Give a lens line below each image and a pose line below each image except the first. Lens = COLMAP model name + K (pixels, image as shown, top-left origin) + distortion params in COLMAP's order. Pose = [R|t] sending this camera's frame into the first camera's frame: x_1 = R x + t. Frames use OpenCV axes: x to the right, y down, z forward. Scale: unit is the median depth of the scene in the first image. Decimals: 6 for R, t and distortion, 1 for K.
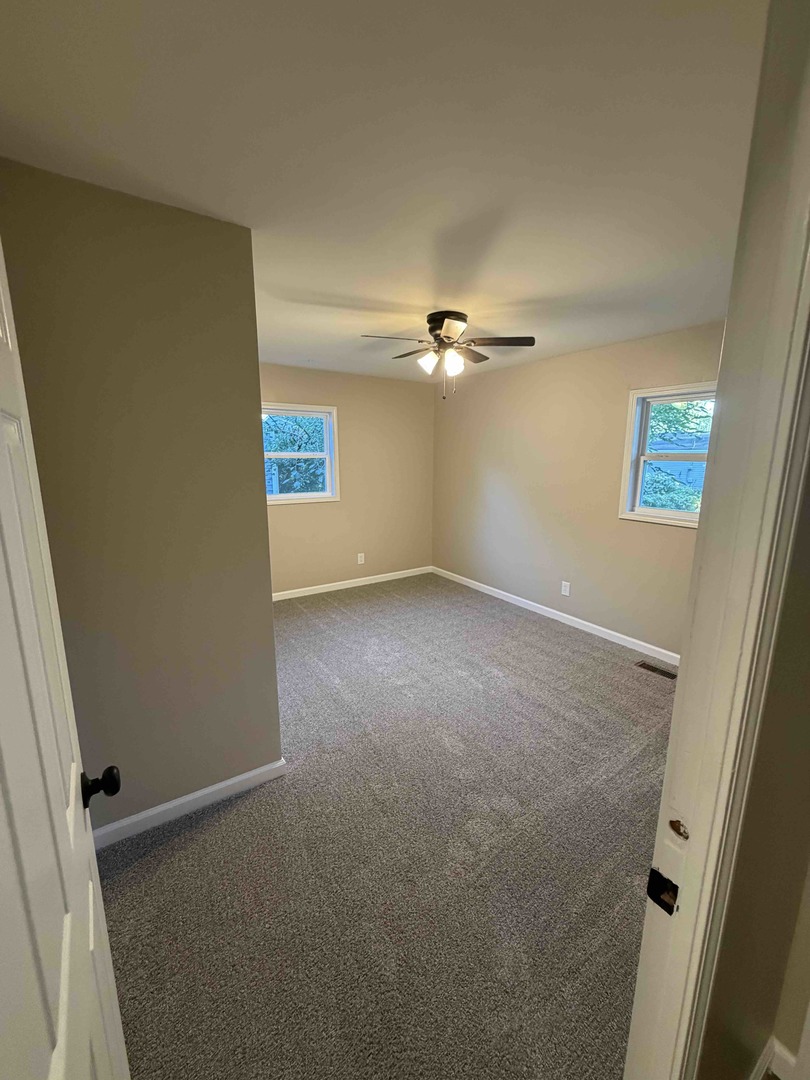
lens RADIAL K [[431.4, 0, 397.6], [0, 431.4, 539.3], [0, 0, 1]] dist [-0.003503, 0.001412]
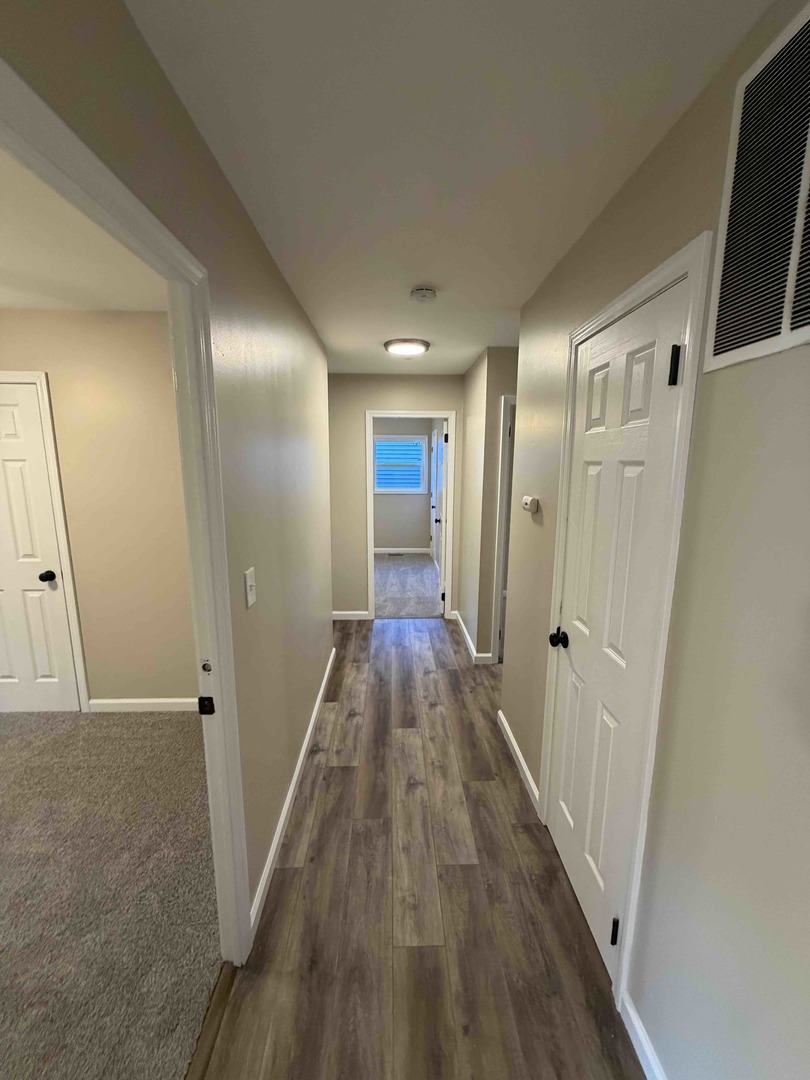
lens RADIAL K [[431.4, 0, 407.0], [0, 431.4, 545.2], [0, 0, 1]] dist [-0.003503, 0.001412]
pose [[0.516011, -0.127184, 0.847087, -1.750857], [0.162203, 0.985532, 0.049164, 0.512380], [-0.841085, 0.112031, 0.529175, -3.220060]]
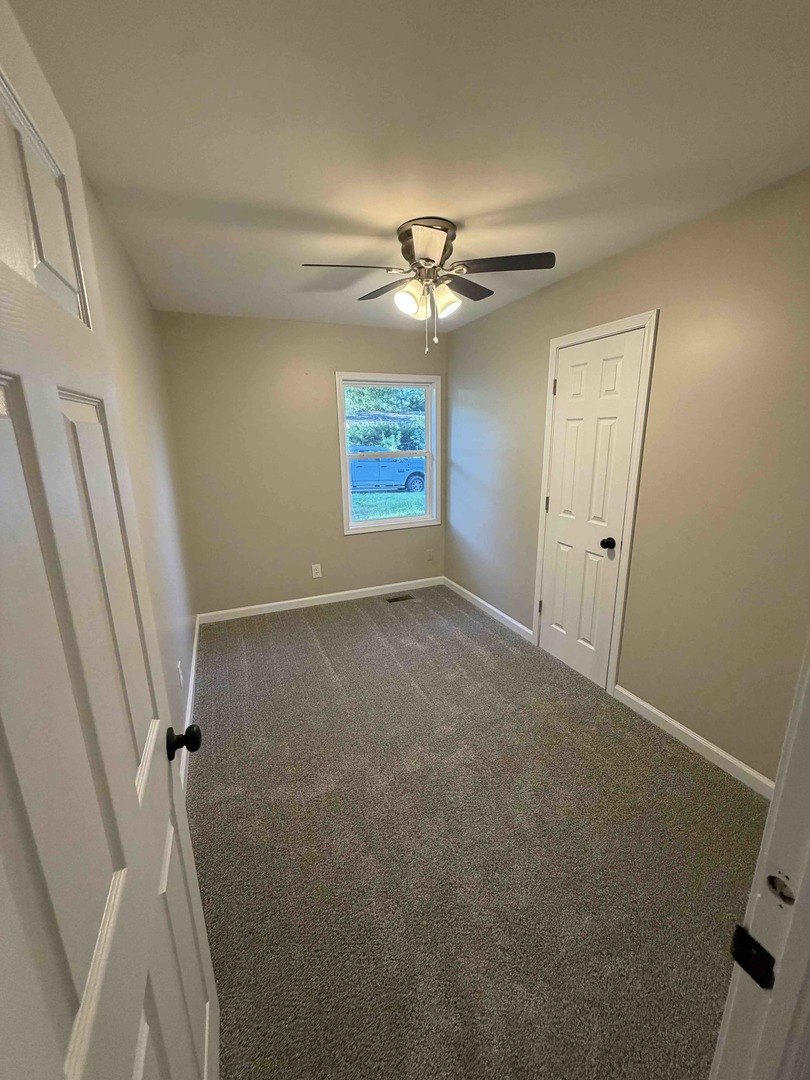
lens RADIAL K [[431.4, 0, 403.5], [0, 431.4, 538.4], [0, 0, 1]] dist [-0.003503, 0.001412]
pose [[0.983371, 0.049460, -0.174743, 0.156590], [-0.044202, 0.998449, 0.033859, -0.035653], [0.176147, -0.025572, 0.984032, 0.219921]]
